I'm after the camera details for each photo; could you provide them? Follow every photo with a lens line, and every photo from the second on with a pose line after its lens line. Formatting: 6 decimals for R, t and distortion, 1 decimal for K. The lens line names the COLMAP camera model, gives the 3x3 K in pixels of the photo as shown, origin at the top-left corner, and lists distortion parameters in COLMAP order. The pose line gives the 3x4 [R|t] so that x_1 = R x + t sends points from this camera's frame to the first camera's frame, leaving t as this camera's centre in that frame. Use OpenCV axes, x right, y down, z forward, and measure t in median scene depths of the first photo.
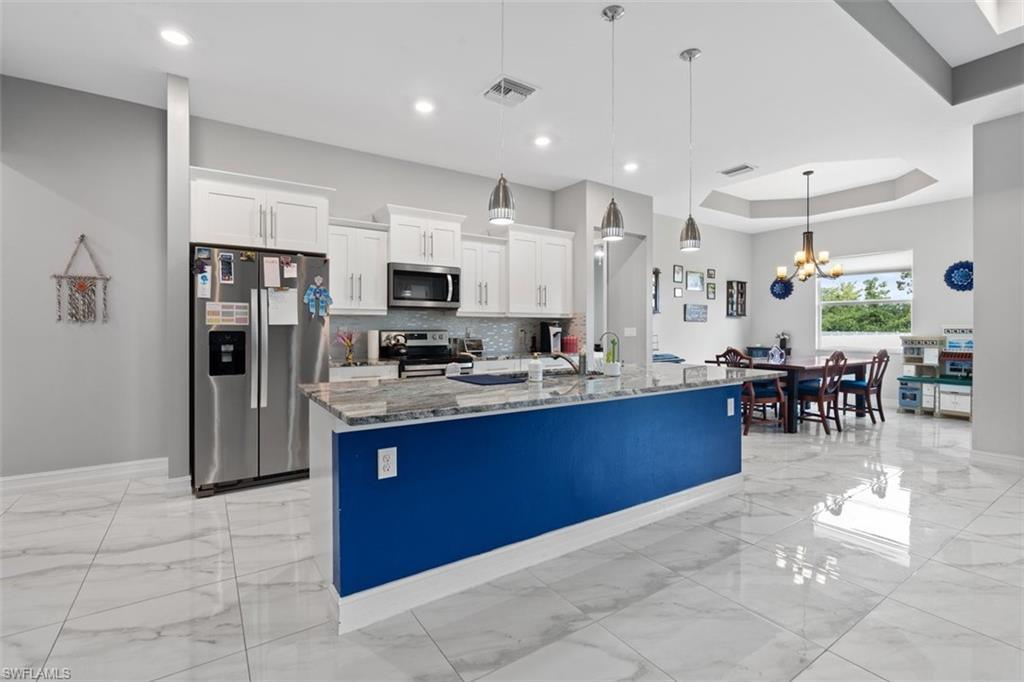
lens RADIAL K [[463.4, 0, 514.1], [0, 463.4, 322.6], [0, 0, 1]] dist [-0.001606, -0.000319]
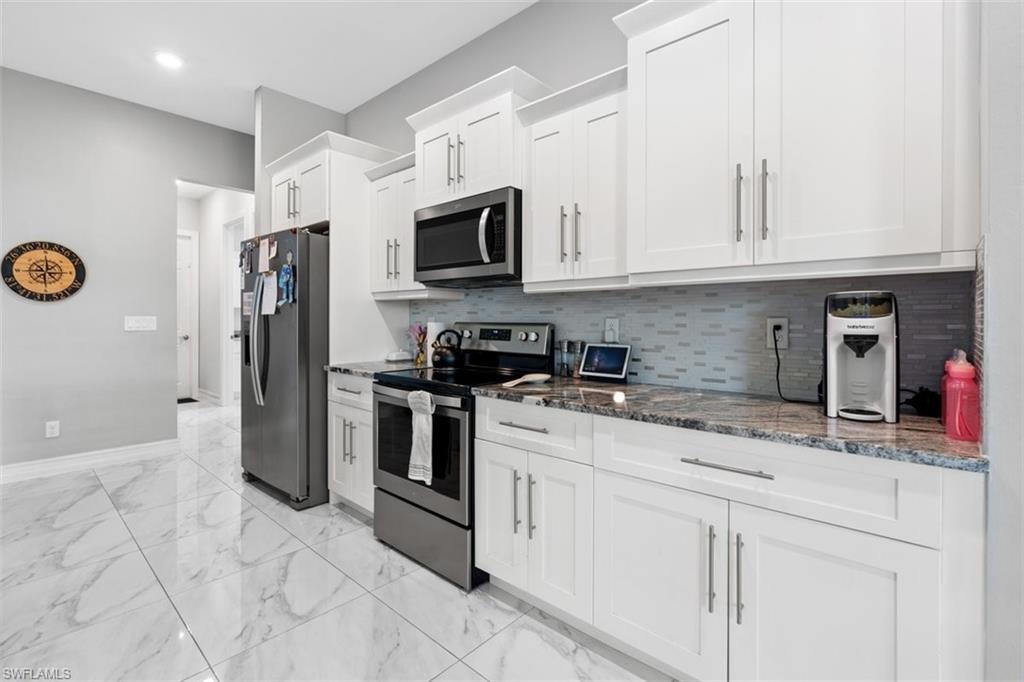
lens RADIAL K [[463.4, 0, 514.1], [0, 463.4, 322.6], [0, 0, 1]] dist [-0.001606, -0.000319]
pose [[0.245721, 0.002636, -0.969337, 0.332268], [0.006077, 0.999972, 0.004260, 0.013833], [0.969322, -0.006937, 0.245698, 0.901047]]
